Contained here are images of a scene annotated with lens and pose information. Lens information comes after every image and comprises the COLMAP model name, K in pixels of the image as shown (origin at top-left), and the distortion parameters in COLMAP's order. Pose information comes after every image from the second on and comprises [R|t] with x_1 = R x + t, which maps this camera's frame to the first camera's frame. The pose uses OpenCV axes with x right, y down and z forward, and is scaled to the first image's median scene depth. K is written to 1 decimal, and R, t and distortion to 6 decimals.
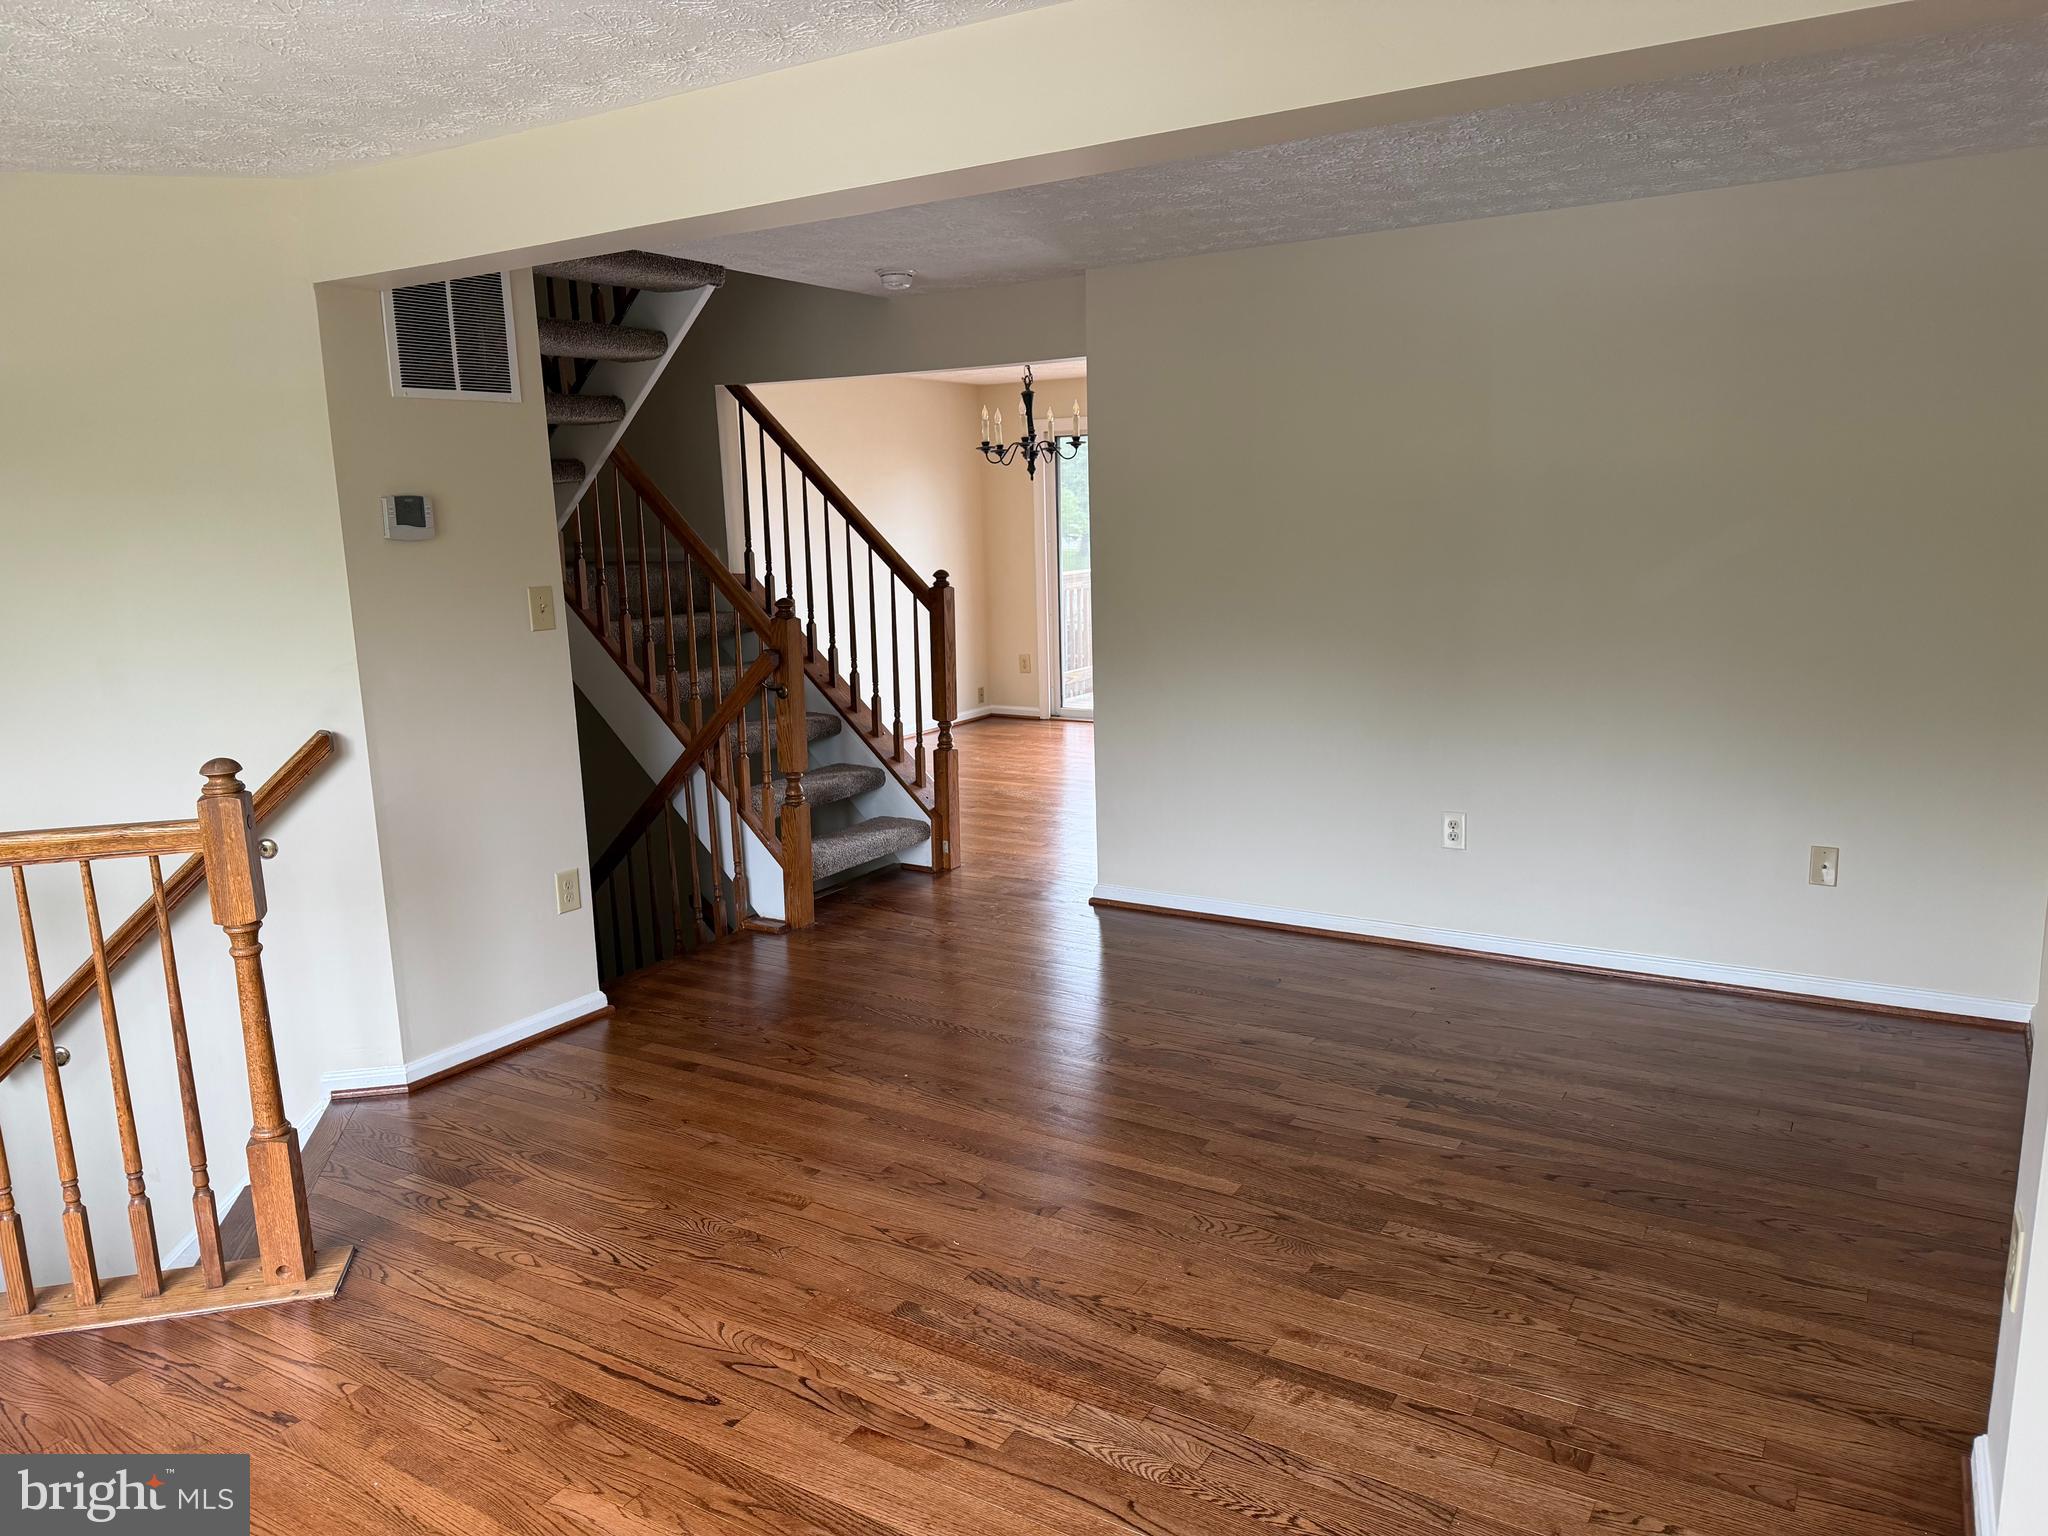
lens RADIAL K [[1442.2, 0, 1016.9], [0, 1442.2, 779.8], [0, 0, 1]] dist [0.082082, -0.118559]
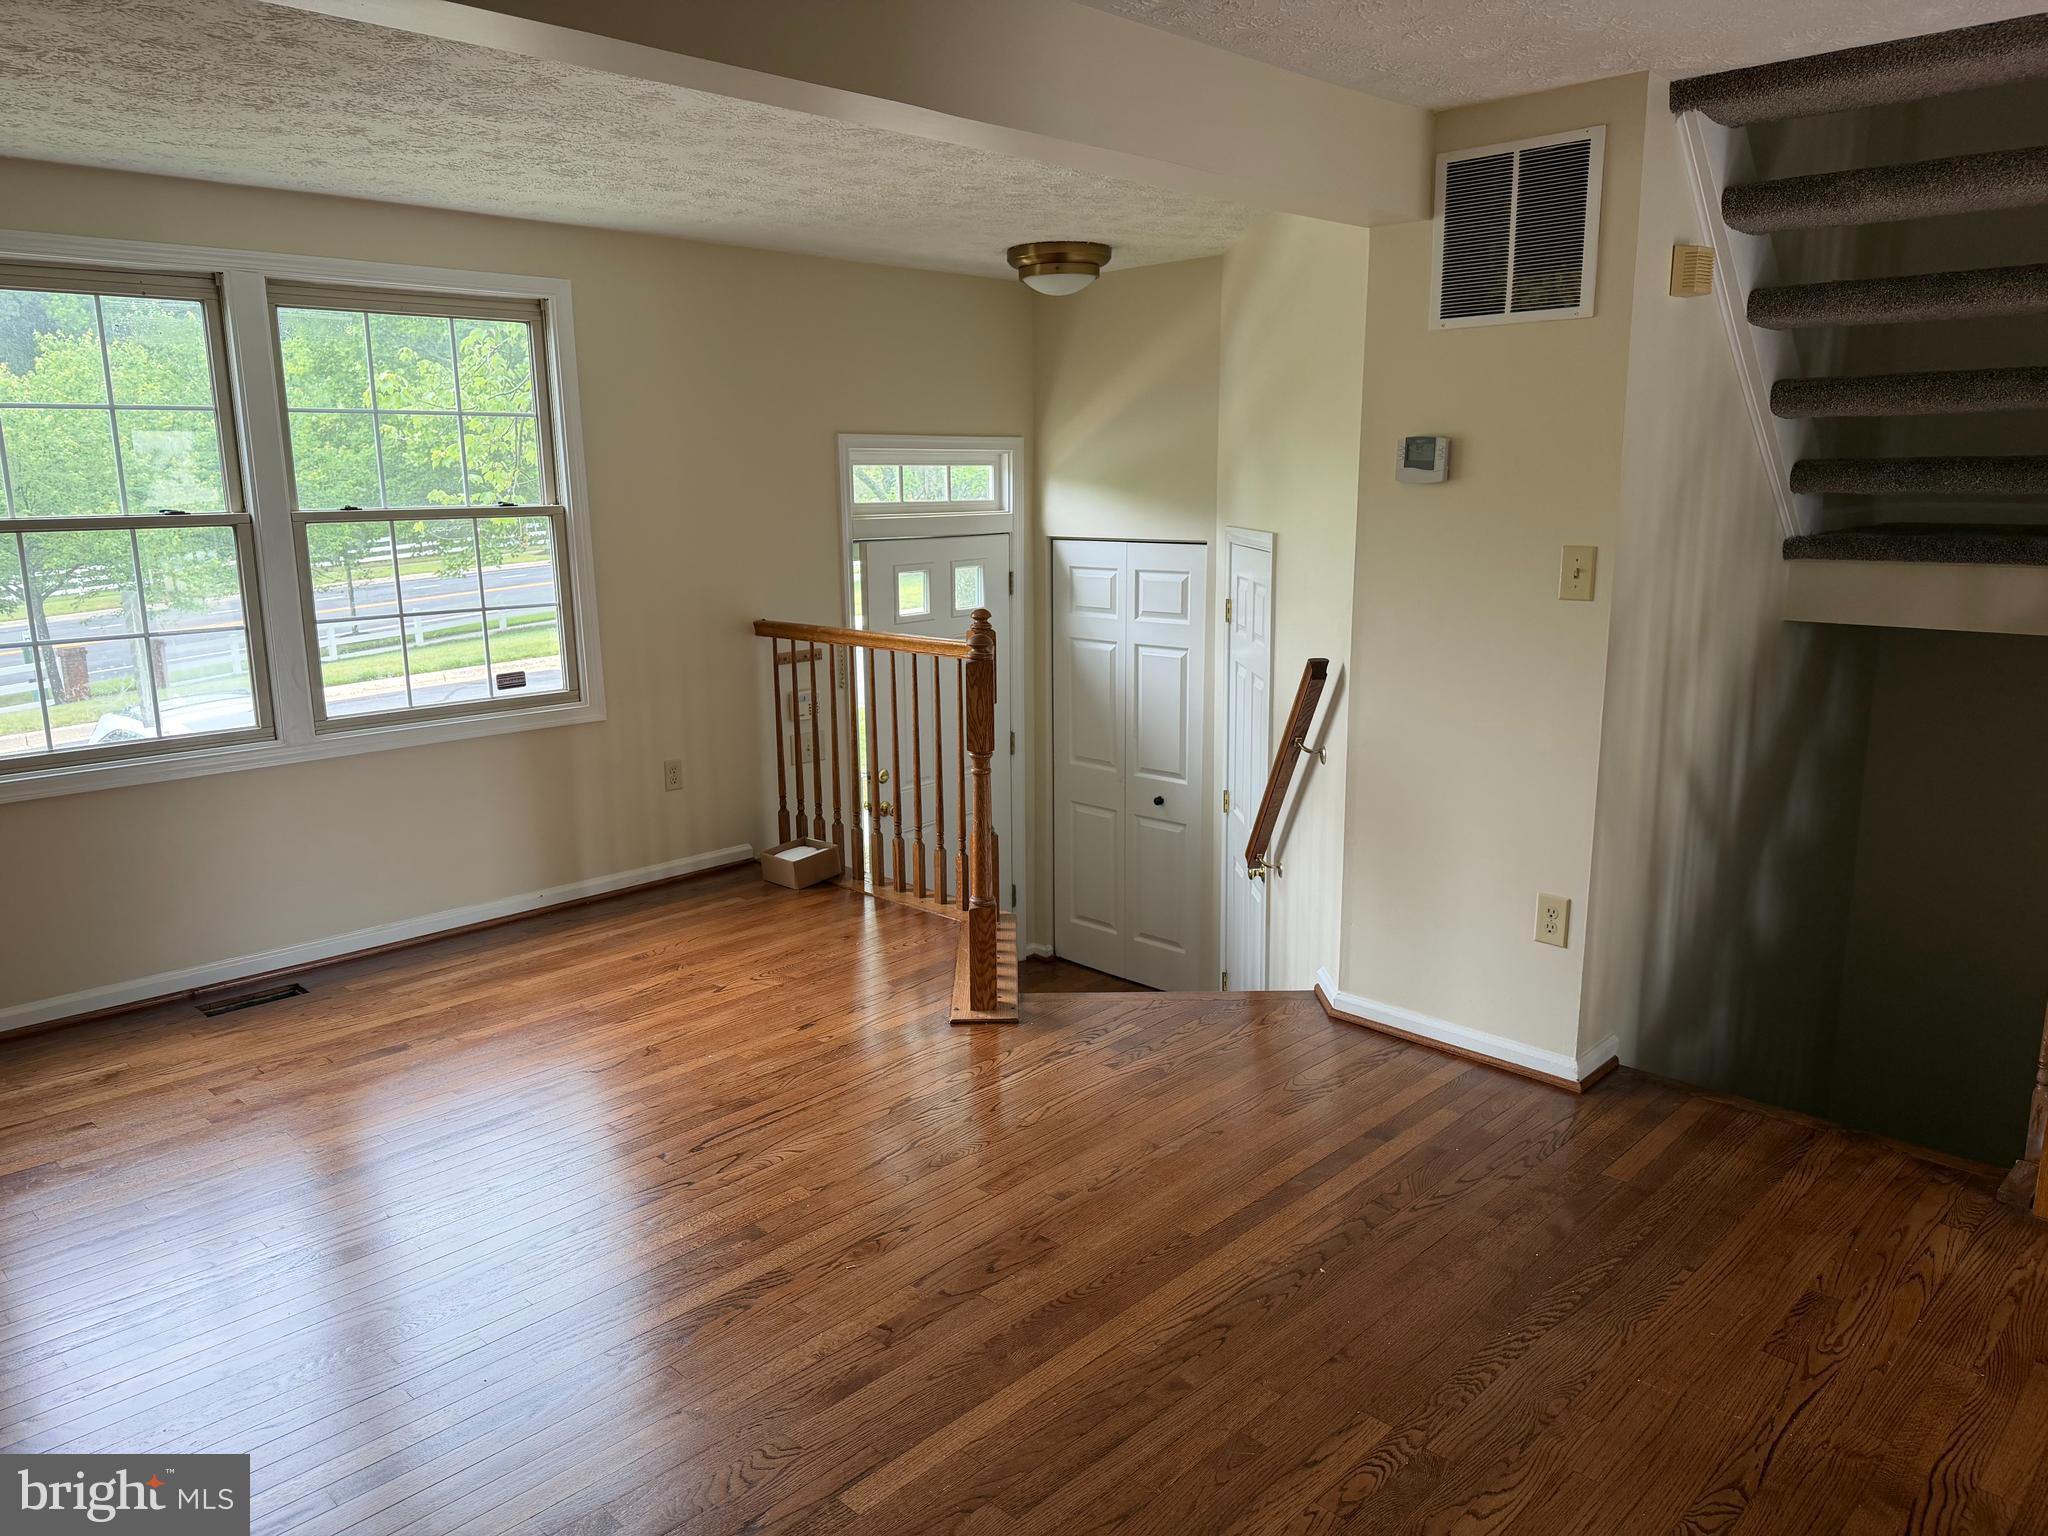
lens RADIAL K [[1442.2, 0, 1016.9], [0, 1442.2, 779.8], [0, 0, 1]] dist [0.082082, -0.118559]
pose [[-0.222626, 0.235341, -0.946072, 0.598309], [-0.167515, 0.946759, 0.274931, -0.200333], [0.960404, 0.219688, -0.171349, 0.963109]]
